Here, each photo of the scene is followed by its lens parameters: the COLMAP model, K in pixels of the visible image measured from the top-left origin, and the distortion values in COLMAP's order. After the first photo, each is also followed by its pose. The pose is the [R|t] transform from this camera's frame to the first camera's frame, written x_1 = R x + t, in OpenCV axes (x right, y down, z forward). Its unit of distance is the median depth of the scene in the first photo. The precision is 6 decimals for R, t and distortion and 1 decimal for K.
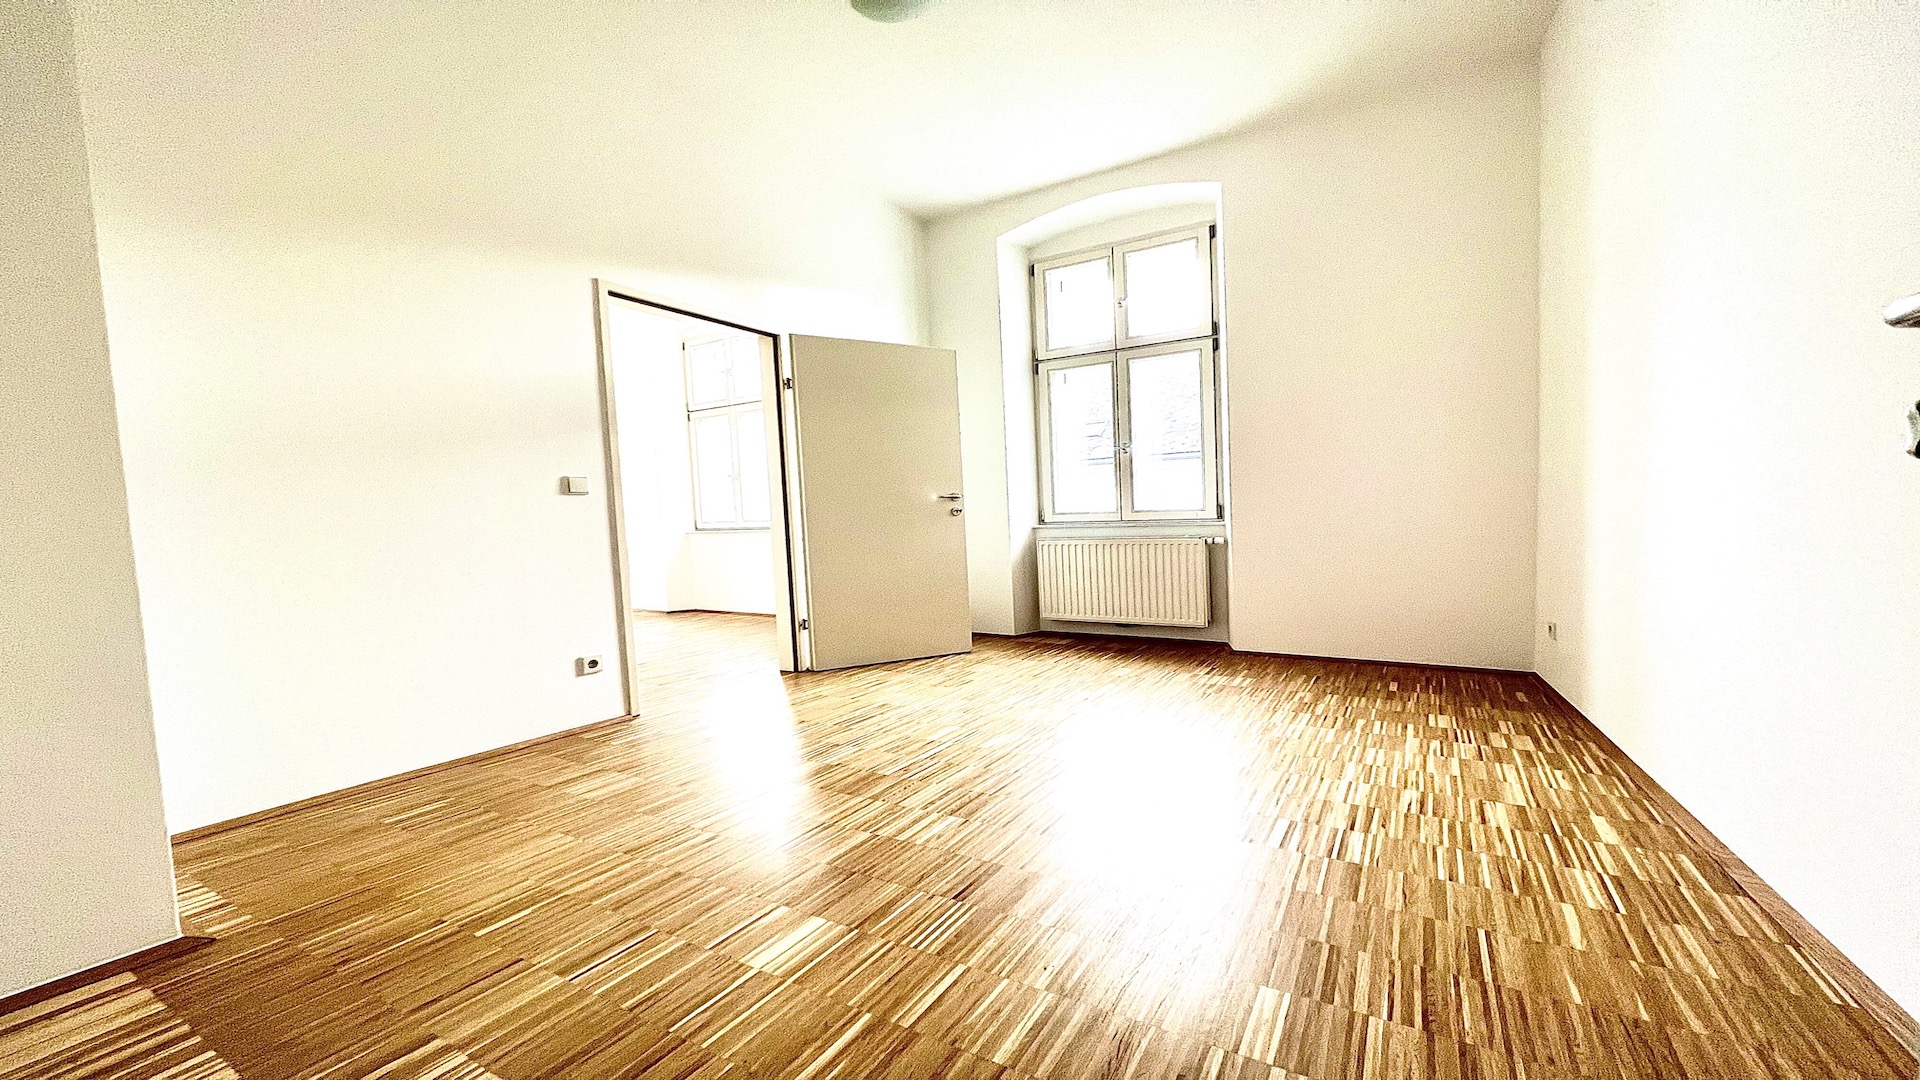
lens RADIAL K [[749.5, 0, 960.0], [0, 749.5, 540.0], [0, 0, 1]] dist [0.000582, 0.000082]
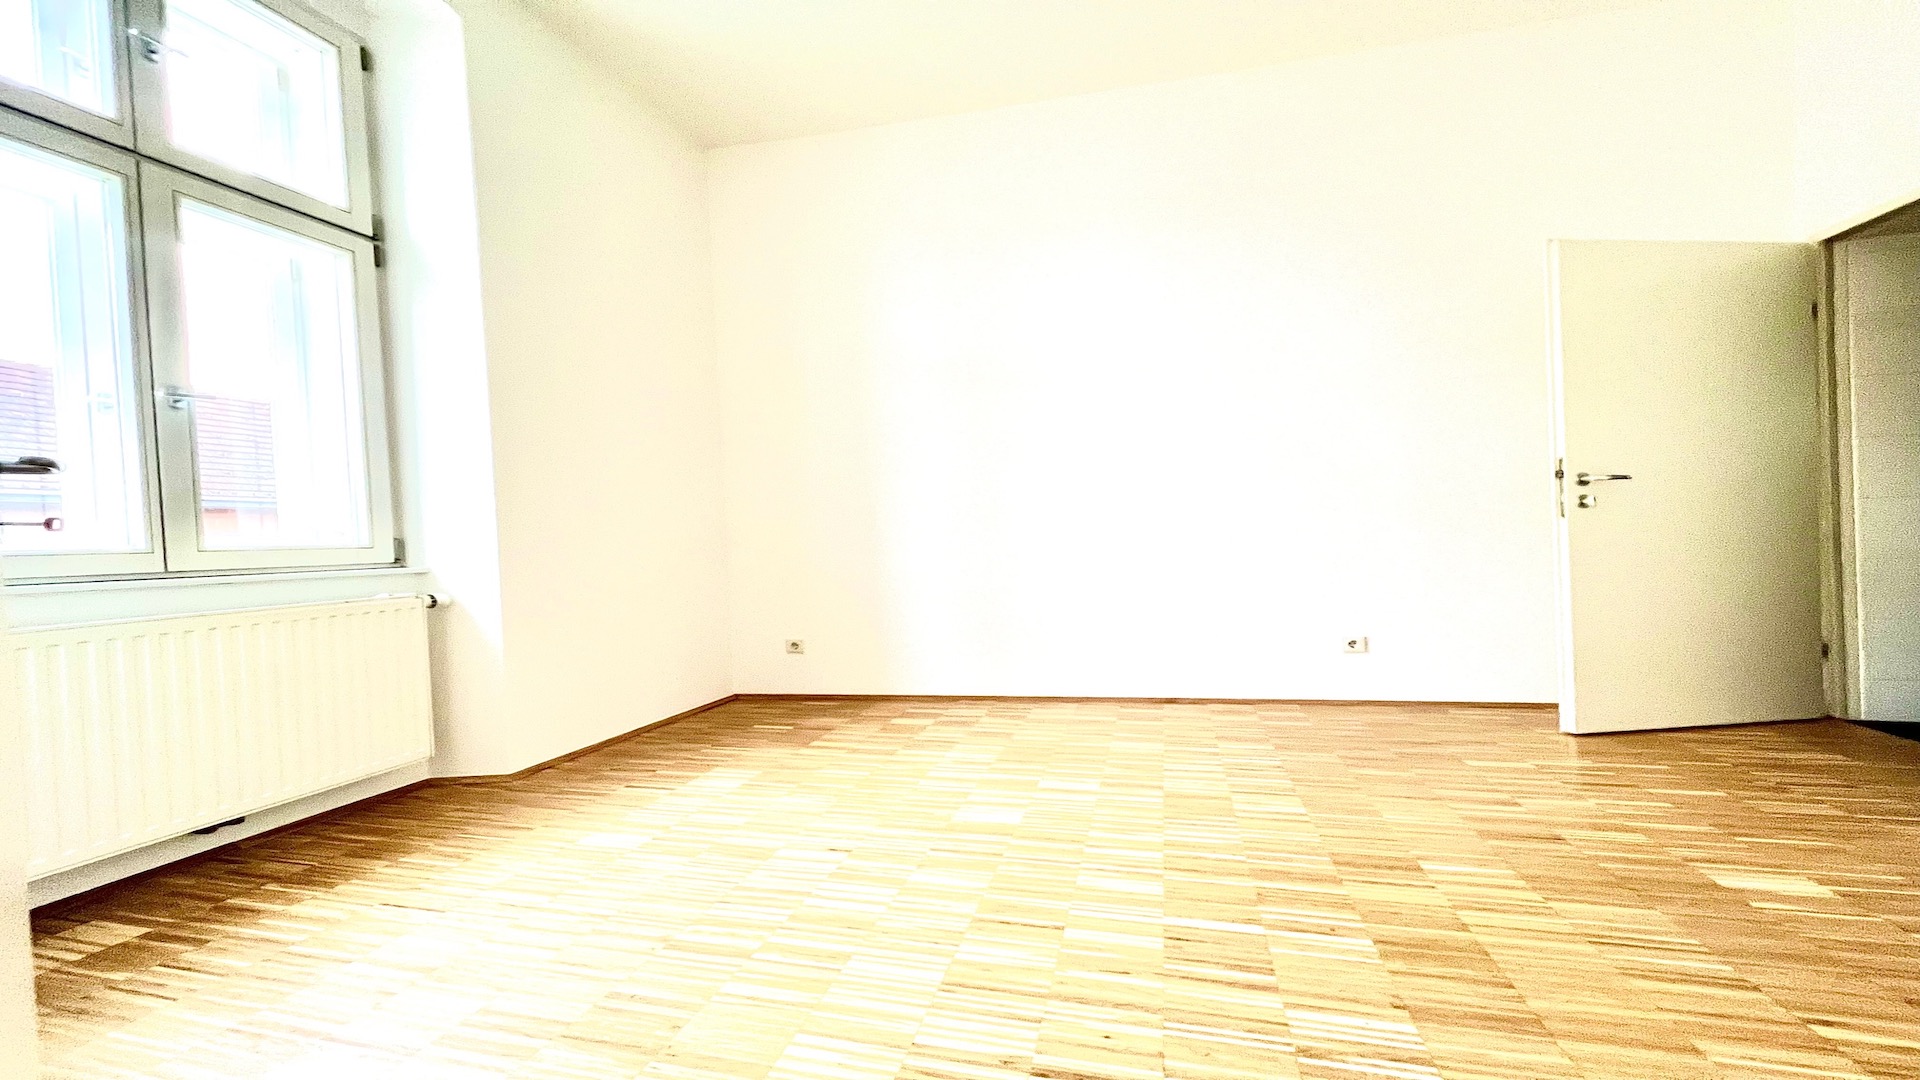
lens RADIAL K [[749.5, 0, 960.0], [0, 749.5, 540.0], [0, 0, 1]] dist [0.000582, 0.000082]
pose [[-0.254728, 0.022463, 0.966752, -0.400036], [0.067052, 0.997734, -0.005516, -0.020184], [-0.964685, 0.063417, -0.255657, 0.957810]]
